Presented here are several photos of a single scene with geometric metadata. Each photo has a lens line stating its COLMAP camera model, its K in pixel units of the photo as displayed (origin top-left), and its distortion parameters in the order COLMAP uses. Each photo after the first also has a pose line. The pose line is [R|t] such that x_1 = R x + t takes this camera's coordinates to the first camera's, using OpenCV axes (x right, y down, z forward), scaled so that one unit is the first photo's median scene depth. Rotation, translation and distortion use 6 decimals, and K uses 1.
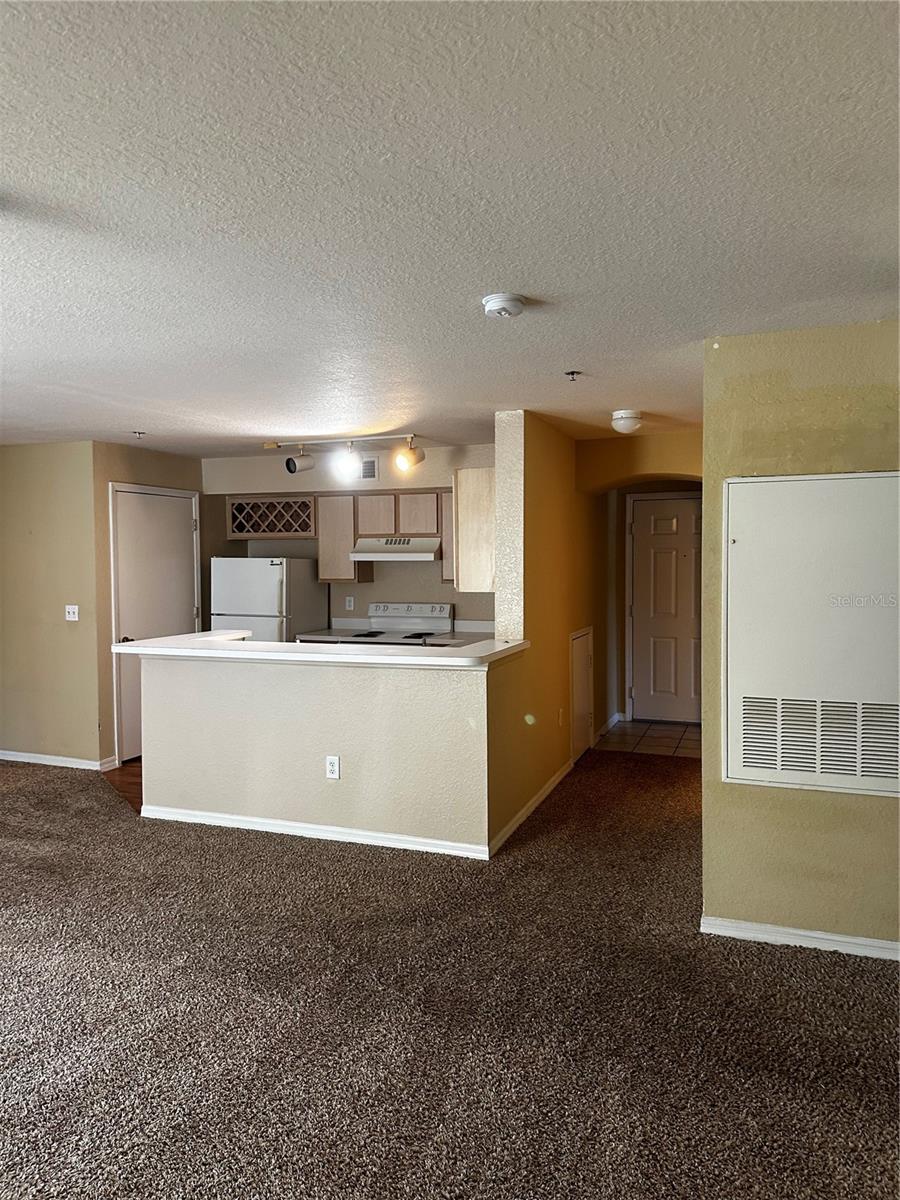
lens RADIAL K [[835.6, 0, 445.3], [0, 835.6, 591.2], [0, 0, 1]] dist [0.022946, -0.031696]
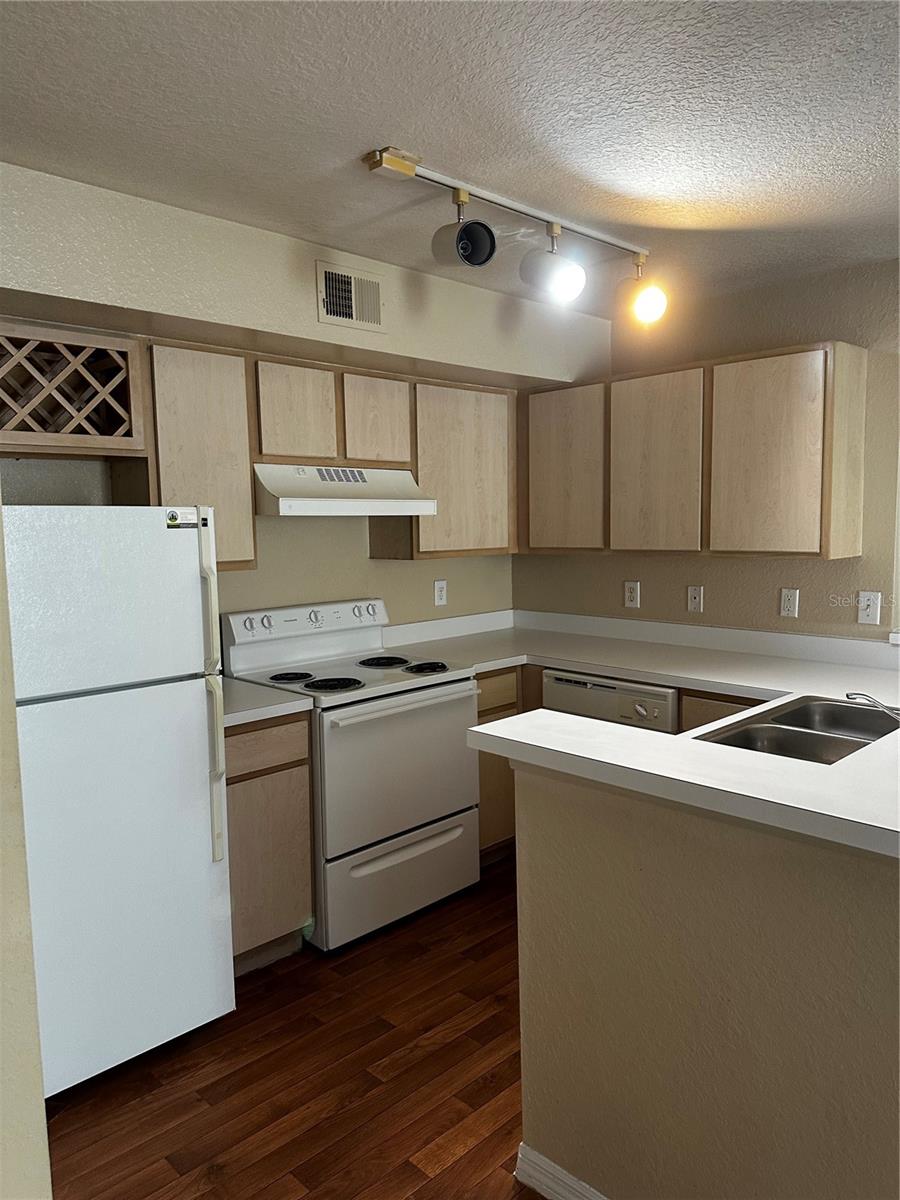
lens RADIAL K [[835.6, 0, 446.3], [0, 835.6, 609.1], [0, 0, 1]] dist [0.022946, -0.031696]
pose [[0.420010, -0.097406, 0.902277, -1.272102], [0.054725, 0.995132, 0.081956, -0.054273], [-0.905868, 0.014955, 0.423296, 2.055425]]
